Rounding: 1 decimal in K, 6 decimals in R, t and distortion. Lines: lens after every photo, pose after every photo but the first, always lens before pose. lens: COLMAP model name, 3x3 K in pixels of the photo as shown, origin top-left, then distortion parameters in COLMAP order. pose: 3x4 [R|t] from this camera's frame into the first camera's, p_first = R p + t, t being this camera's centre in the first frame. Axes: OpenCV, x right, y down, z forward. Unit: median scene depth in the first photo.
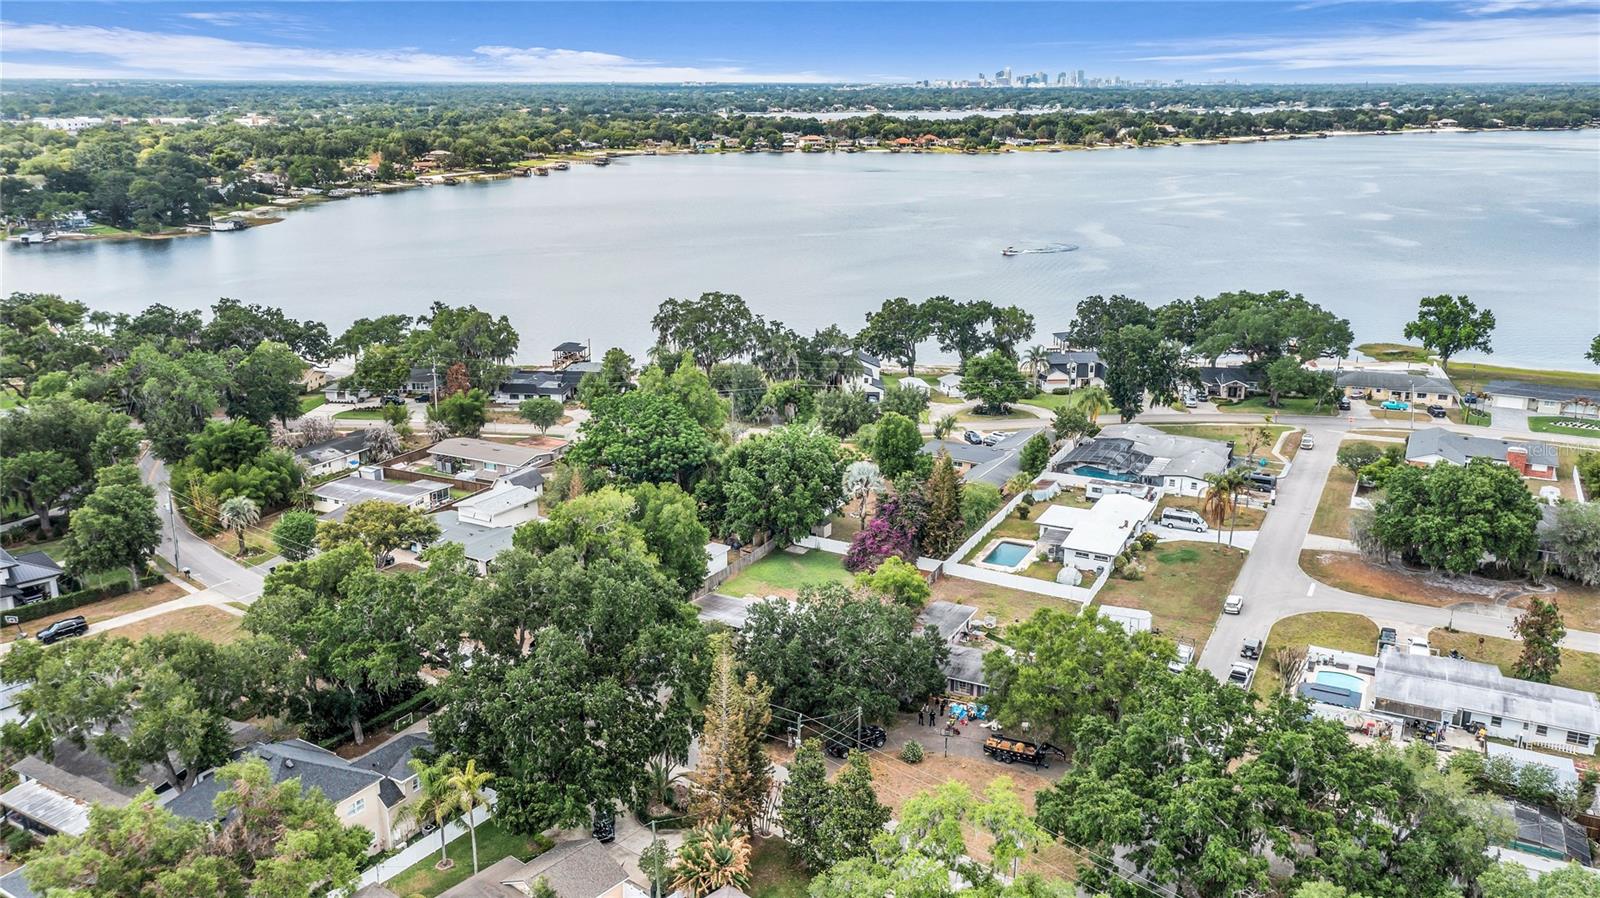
lens RADIAL K [[1261.8, 0, 800.2], [0, 1261.8, 452.3], [0, 0, 1]] dist [0.017757, -0.000919]
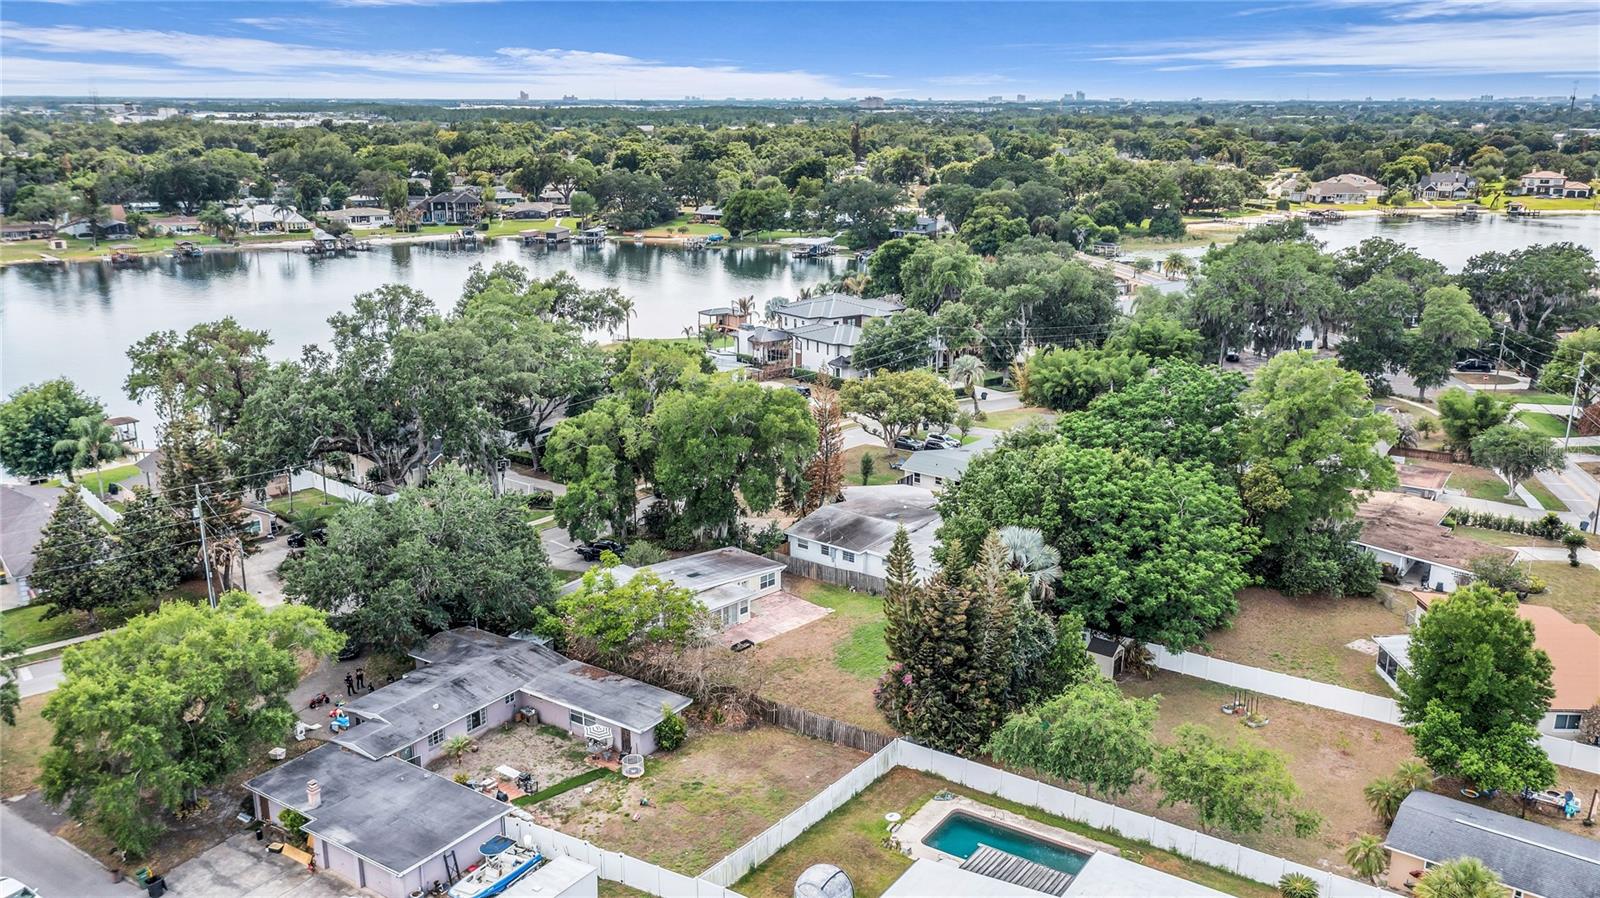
lens RADIAL K [[1261.8, 0, 807.2], [0, 1261.8, 436.9], [0, 0, 1]] dist [0.017757, -0.000919]
pose [[-0.122339, 0.252881, -0.959731, 0.341805], [-0.280165, 0.918869, 0.277827, -0.091562], [0.952124, 0.302872, -0.041565, 0.570756]]
